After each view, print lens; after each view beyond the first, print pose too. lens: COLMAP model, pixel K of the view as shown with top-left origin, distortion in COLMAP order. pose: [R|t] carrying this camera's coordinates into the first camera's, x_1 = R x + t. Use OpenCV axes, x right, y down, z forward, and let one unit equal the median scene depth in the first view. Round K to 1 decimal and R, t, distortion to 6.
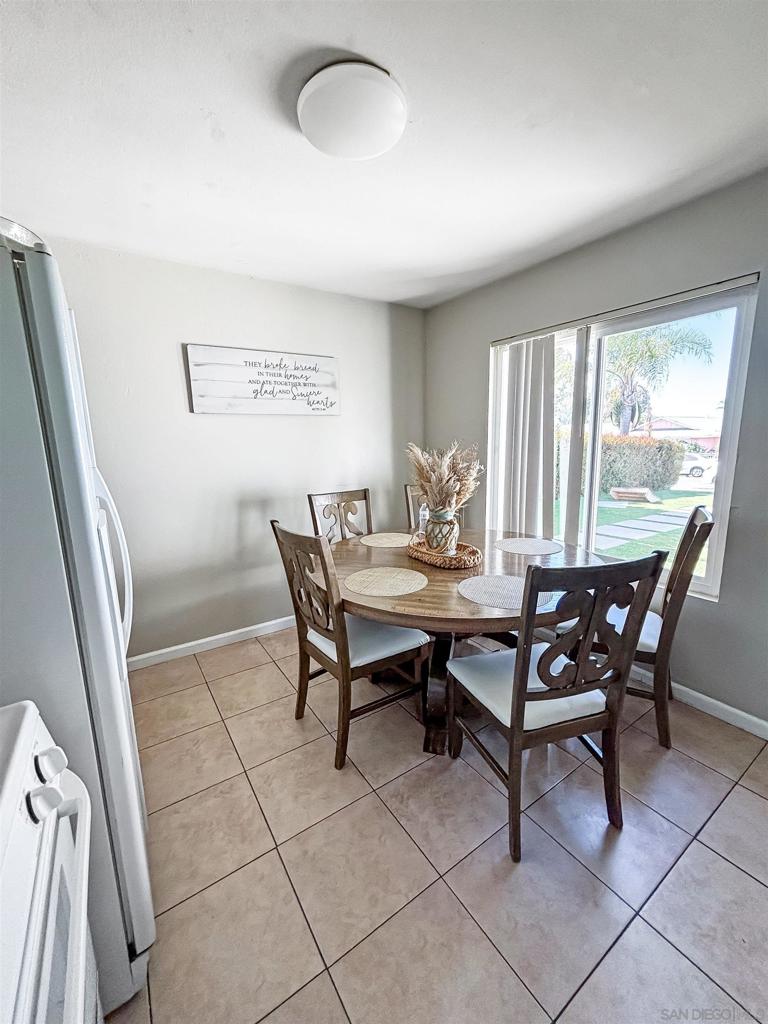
lens RADIAL K [[412.7, 0, 386.2], [0, 412.7, 515.8], [0, 0, 1]] dist [0.001401, 0.000425]
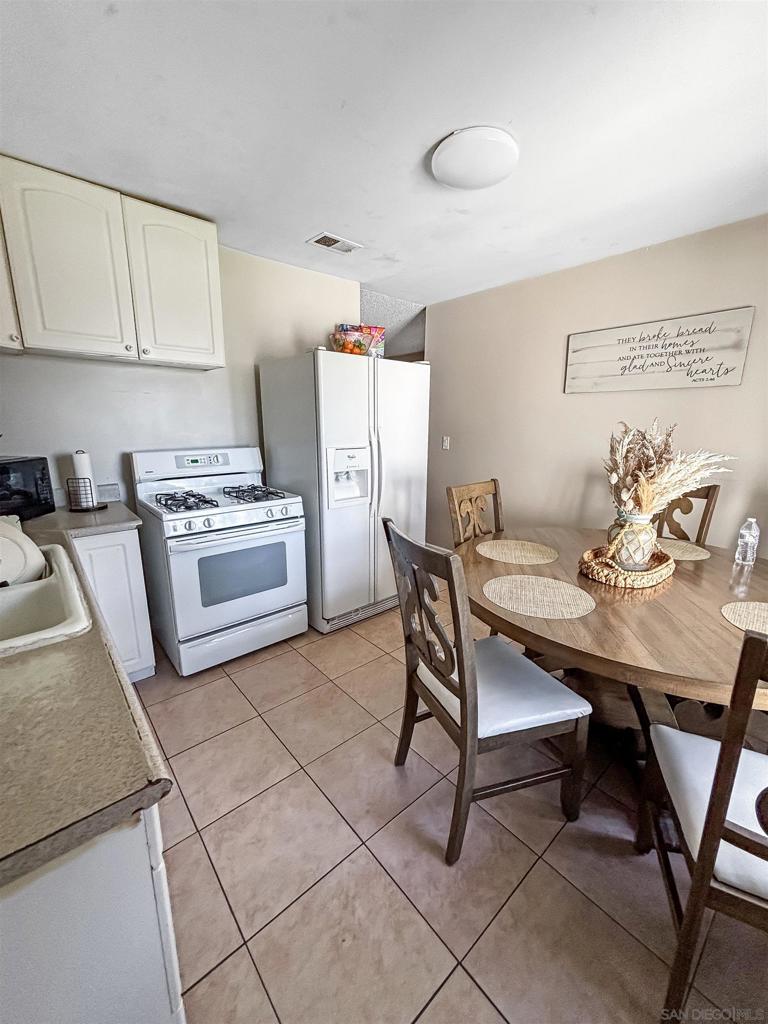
lens RADIAL K [[412.7, 0, 383.2], [0, 412.7, 513.5], [0, 0, 1]] dist [0.001401, 0.000425]
pose [[0.109229, 0.241773, -0.964165, 0.652758], [-0.186882, 0.957667, 0.218972, -0.071858], [0.976291, 0.156267, 0.149788, 0.326584]]
